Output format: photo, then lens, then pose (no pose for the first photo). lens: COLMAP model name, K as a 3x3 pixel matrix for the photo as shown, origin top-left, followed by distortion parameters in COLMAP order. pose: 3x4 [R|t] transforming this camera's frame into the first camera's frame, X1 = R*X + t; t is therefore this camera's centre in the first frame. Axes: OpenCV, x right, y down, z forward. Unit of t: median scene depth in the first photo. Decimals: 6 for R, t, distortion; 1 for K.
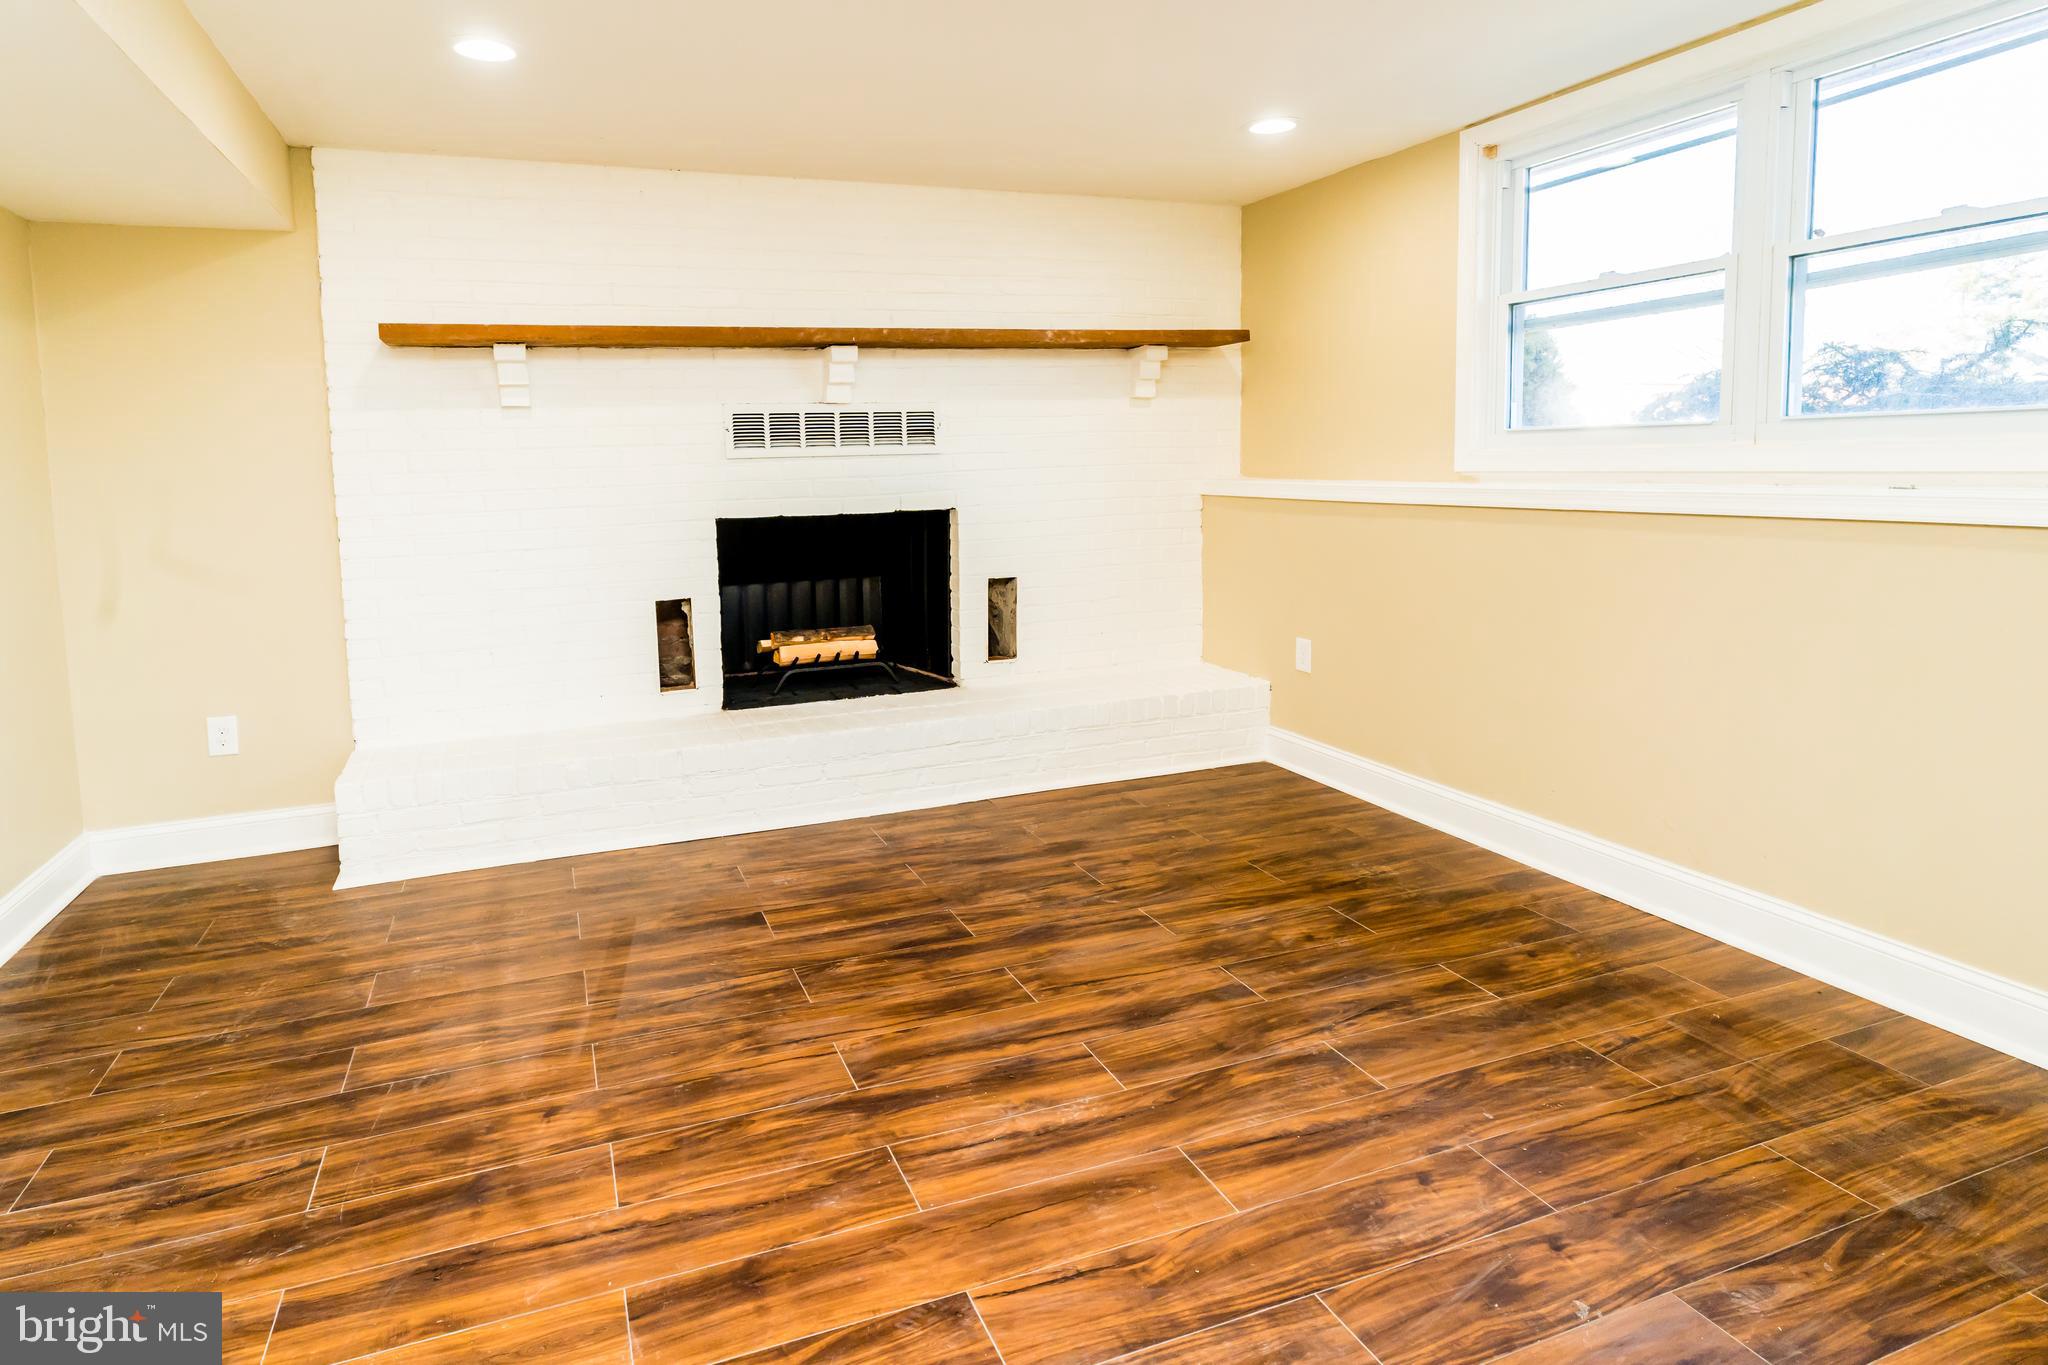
lens RADIAL K [[1114.2, 0, 1014.5], [0, 1114.2, 690.0], [0, 0, 1]] dist [-0.013053, 0.005318]
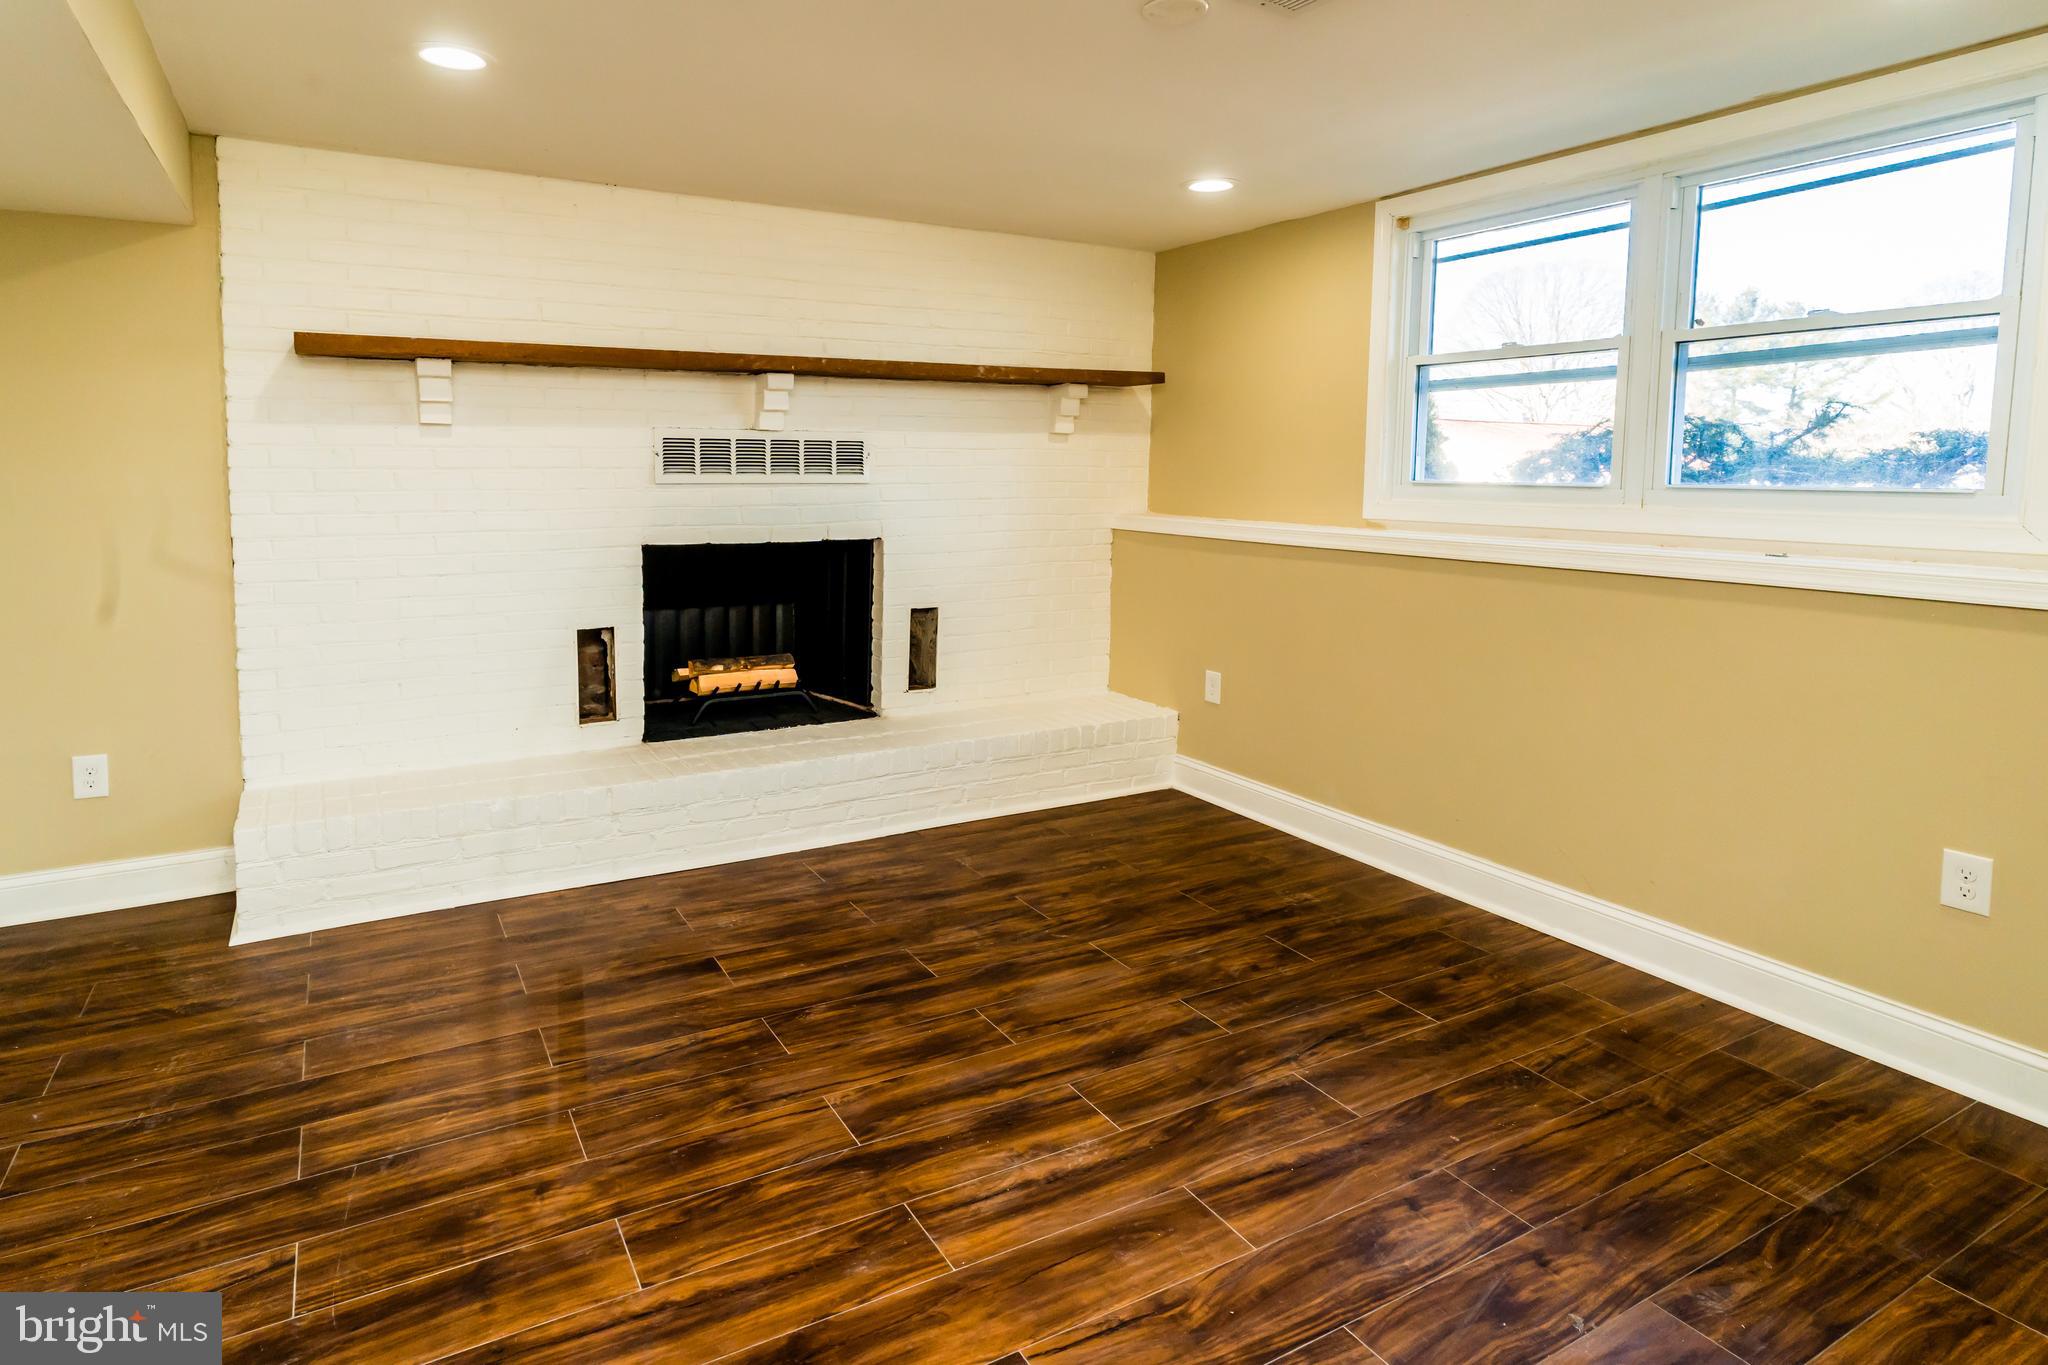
lens RADIAL K [[1114.2, 0, 958.0], [0, 1114.2, 676.7], [0, 0, 1]] dist [-0.013053, 0.005318]
pose [[0.989317, 0.006977, 0.145614, -0.189032], [-0.005674, 0.999940, -0.009366, -0.044591], [-0.145671, 0.008440, 0.989297, 0.007844]]
